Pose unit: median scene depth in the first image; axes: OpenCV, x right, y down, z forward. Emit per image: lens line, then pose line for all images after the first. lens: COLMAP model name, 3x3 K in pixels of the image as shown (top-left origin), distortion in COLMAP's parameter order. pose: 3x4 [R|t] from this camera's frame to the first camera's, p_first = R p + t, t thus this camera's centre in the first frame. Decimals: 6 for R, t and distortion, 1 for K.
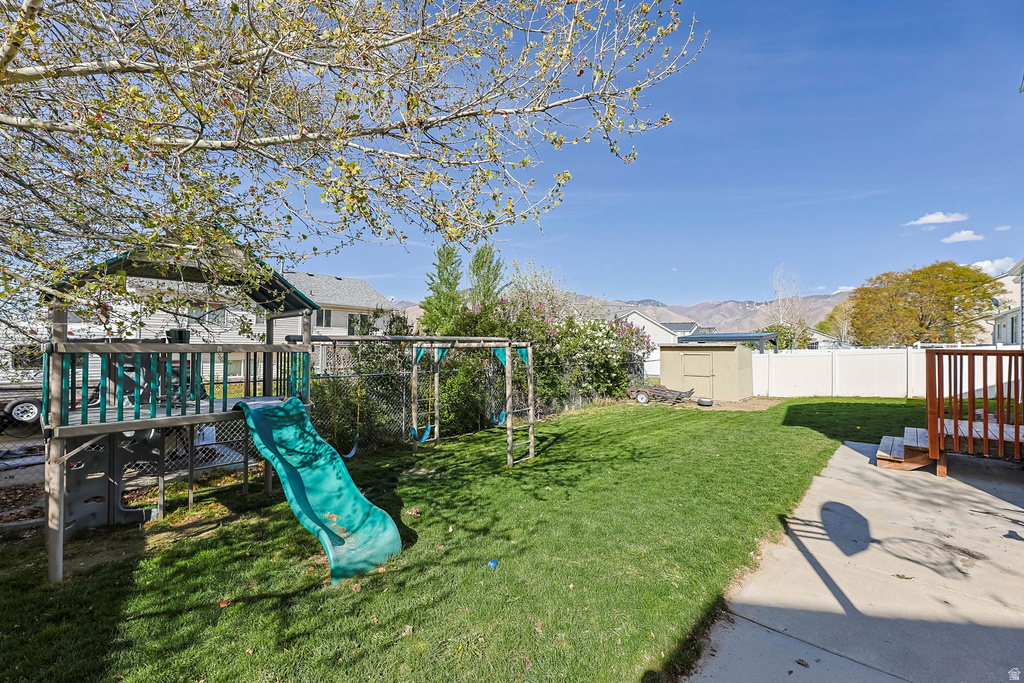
lens RADIAL K [[439.7, 0, 512.0], [0, 439.7, 341.5], [0, 0, 1]] dist [-0.019049, -0.000358]
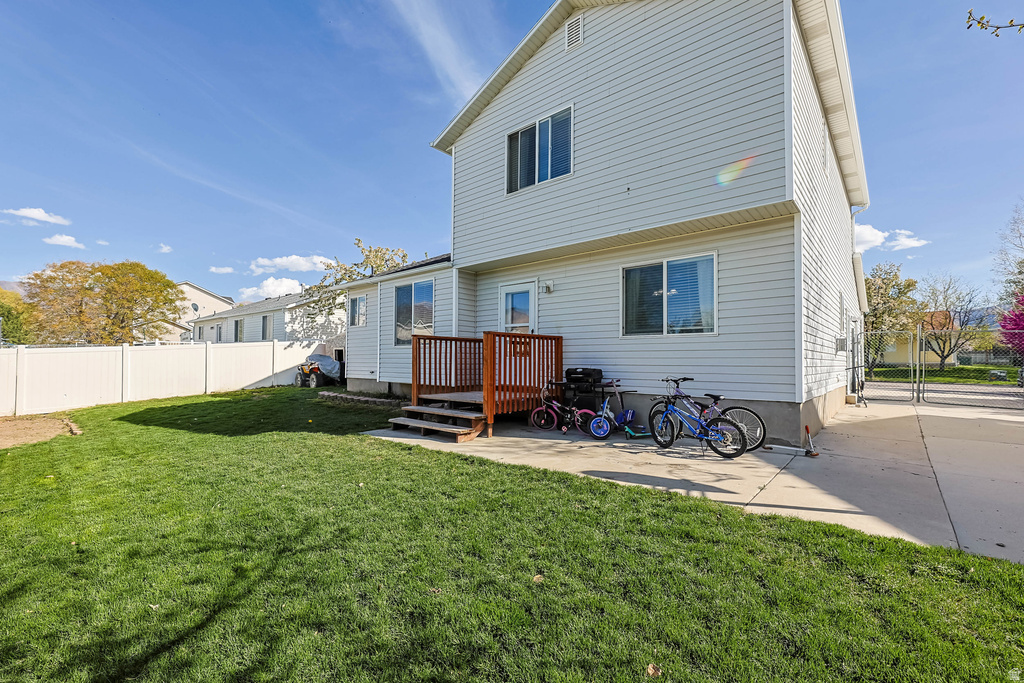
lens RADIAL K [[439.7, 0, 512.0], [0, 439.7, 341.5], [0, 0, 1]] dist [-0.019049, -0.000358]
pose [[-0.076704, 0.043418, 0.996108, -0.088628], [-0.027982, 0.998564, -0.045680, 0.046429], [-0.996661, -0.031377, -0.075379, 0.457013]]
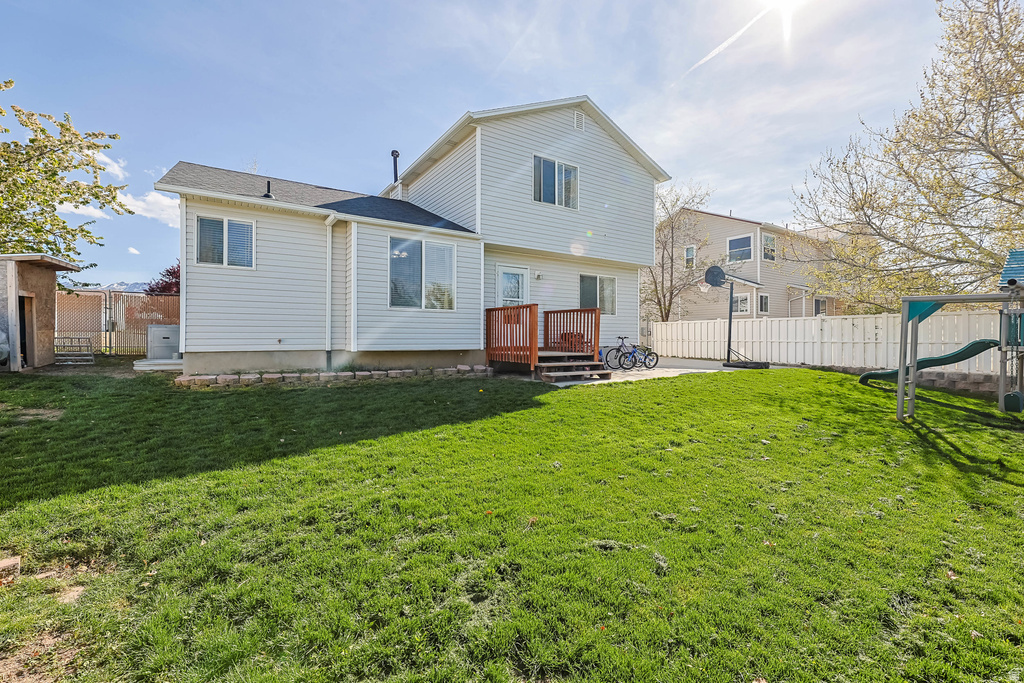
lens RADIAL K [[439.7, 0, 512.0], [0, 439.7, 341.5], [0, 0, 1]] dist [-0.019049, -0.000358]
pose [[-0.979534, -0.008633, 0.201095, 0.401414], [-0.011153, 0.999873, -0.011399, 0.082384], [-0.200971, -0.013408, -0.979505, 1.237384]]
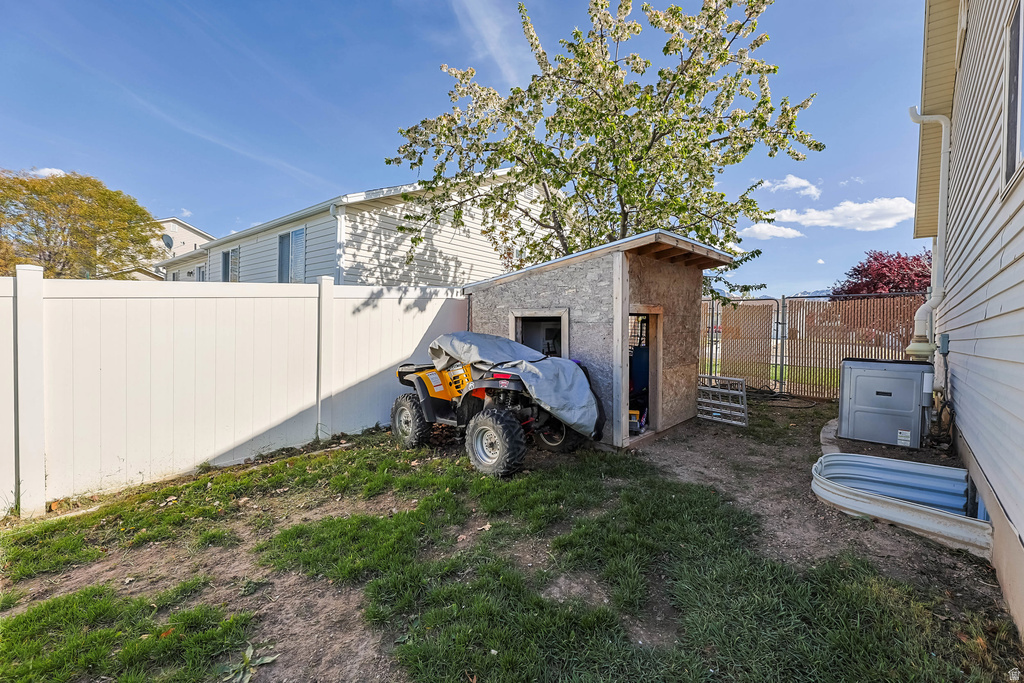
lens RADIAL K [[439.7, 0, 512.0], [0, 439.7, 341.5], [0, 0, 1]] dist [-0.019049, -0.000358]
pose [[-0.046013, -0.025890, 0.998605, 0.849210], [-0.048090, 0.998562, 0.023673, 0.038483], [-0.997783, -0.046934, -0.047192, 0.902034]]
